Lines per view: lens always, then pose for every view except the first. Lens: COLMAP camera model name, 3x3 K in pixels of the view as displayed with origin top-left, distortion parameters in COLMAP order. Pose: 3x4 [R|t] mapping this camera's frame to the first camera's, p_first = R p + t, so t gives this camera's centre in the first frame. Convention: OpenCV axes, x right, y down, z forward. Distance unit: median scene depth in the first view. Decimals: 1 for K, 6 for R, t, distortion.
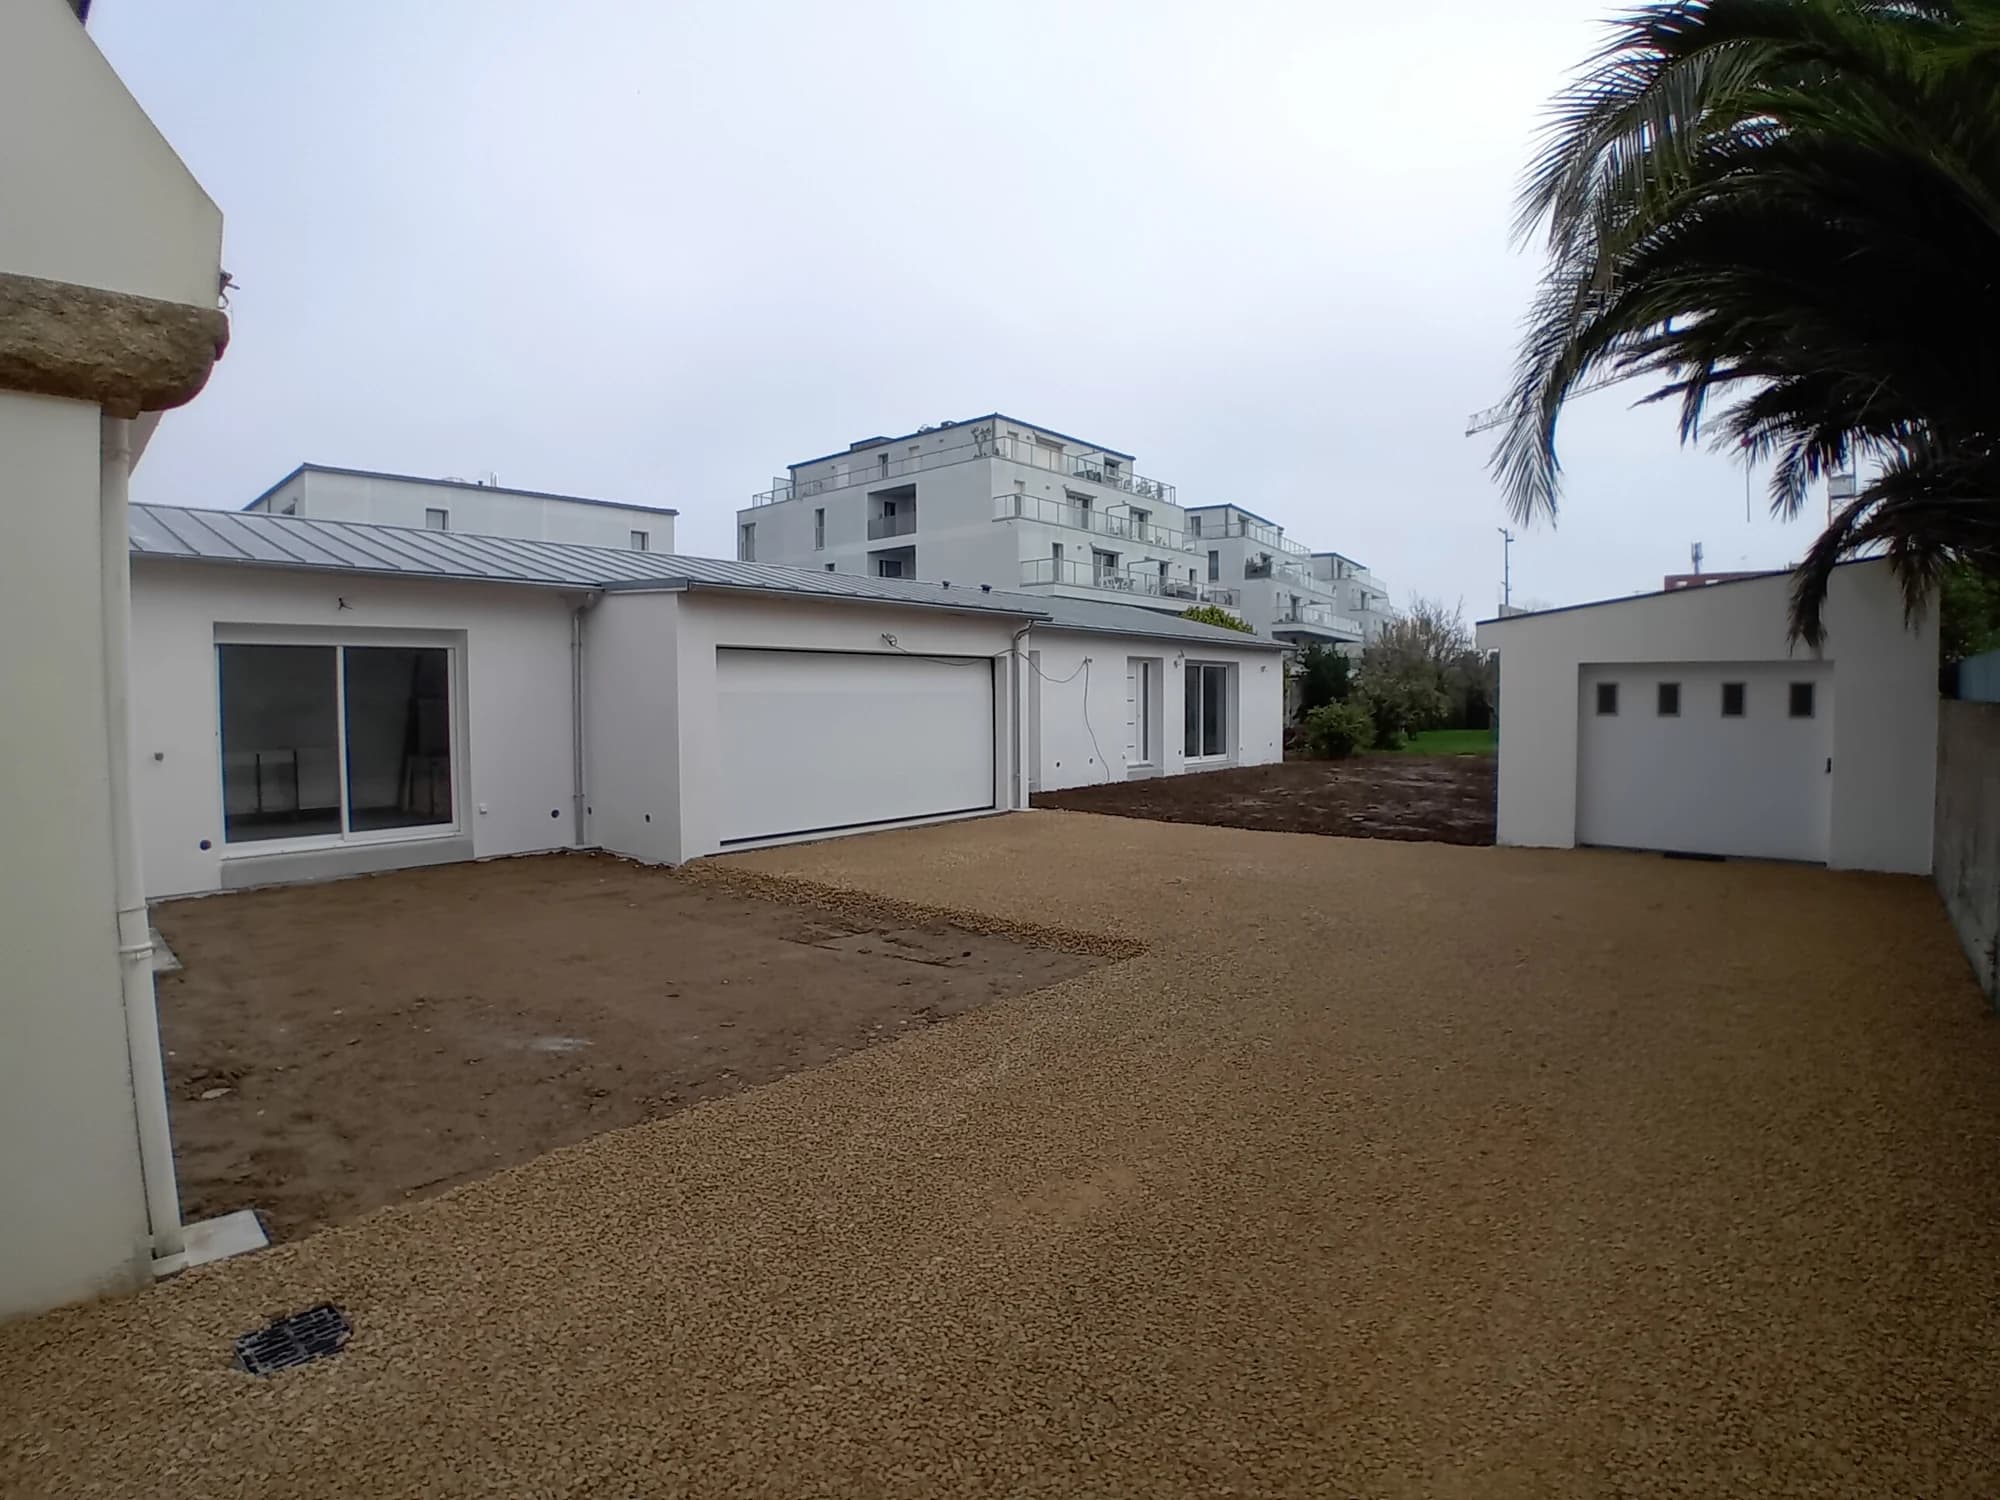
lens RADIAL K [[1029.4, 0, 1016.0], [0, 1029.4, 746.3], [0, 0, 1]] dist [-0.146249, 0.039709]
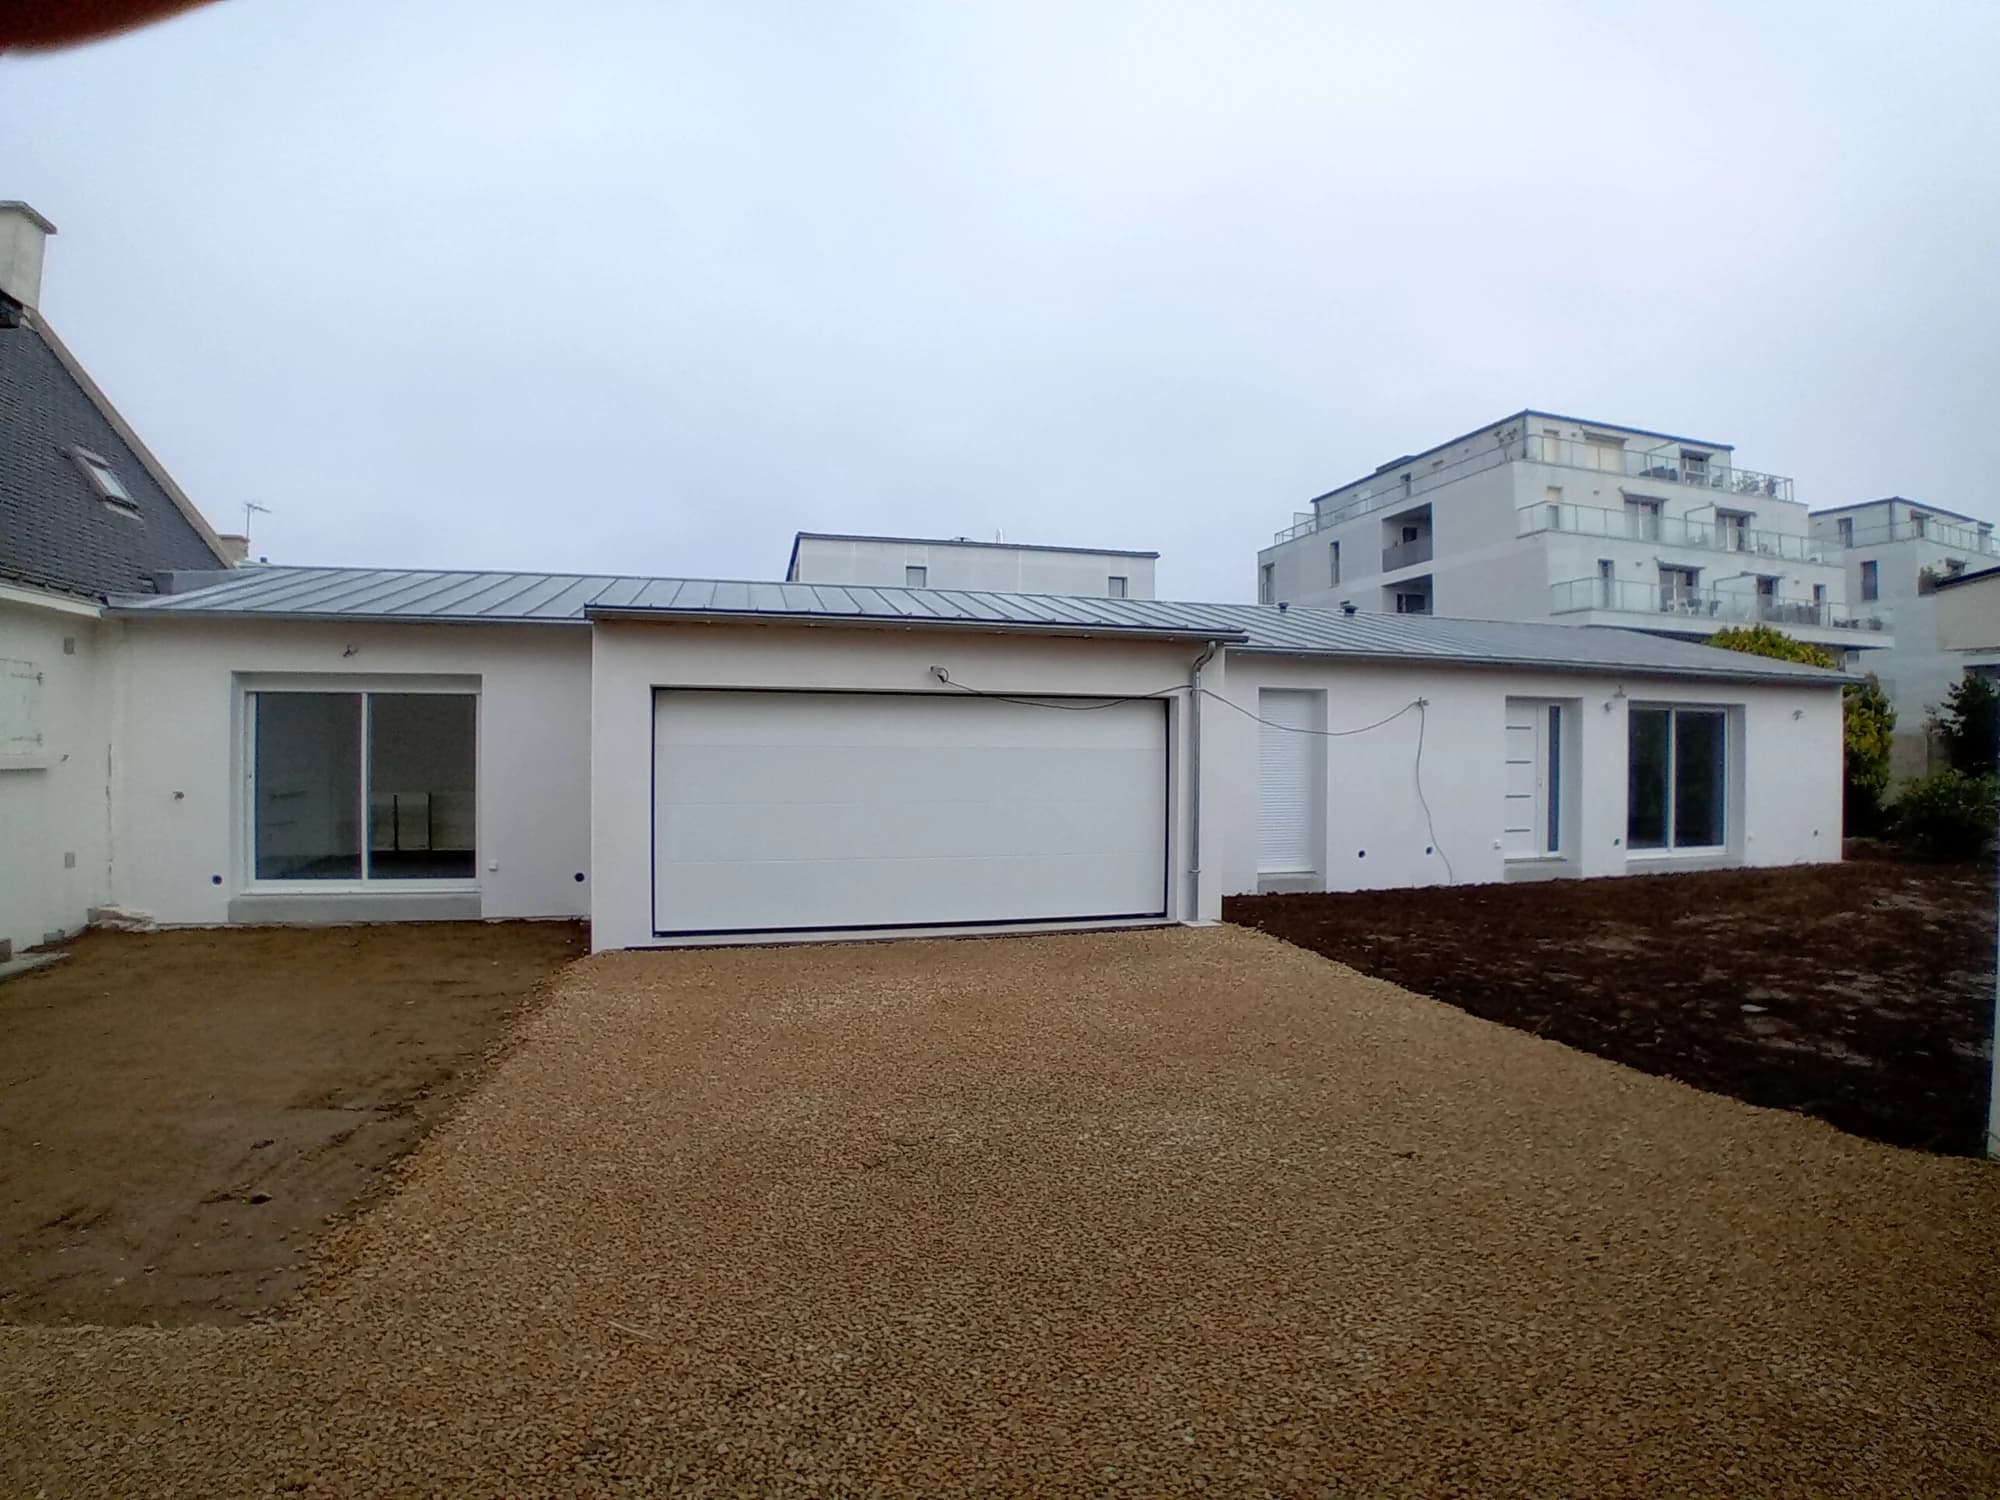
lens RADIAL K [[1029.4, 0, 1016.0], [0, 1029.4, 746.3], [0, 0, 1]] dist [-0.146249, 0.039709]
pose [[0.822468, 0.009465, -0.568733, 0.094611], [-0.037821, 0.998559, -0.038076, -0.007796], [0.567553, 0.052826, 0.821640, 0.123739]]
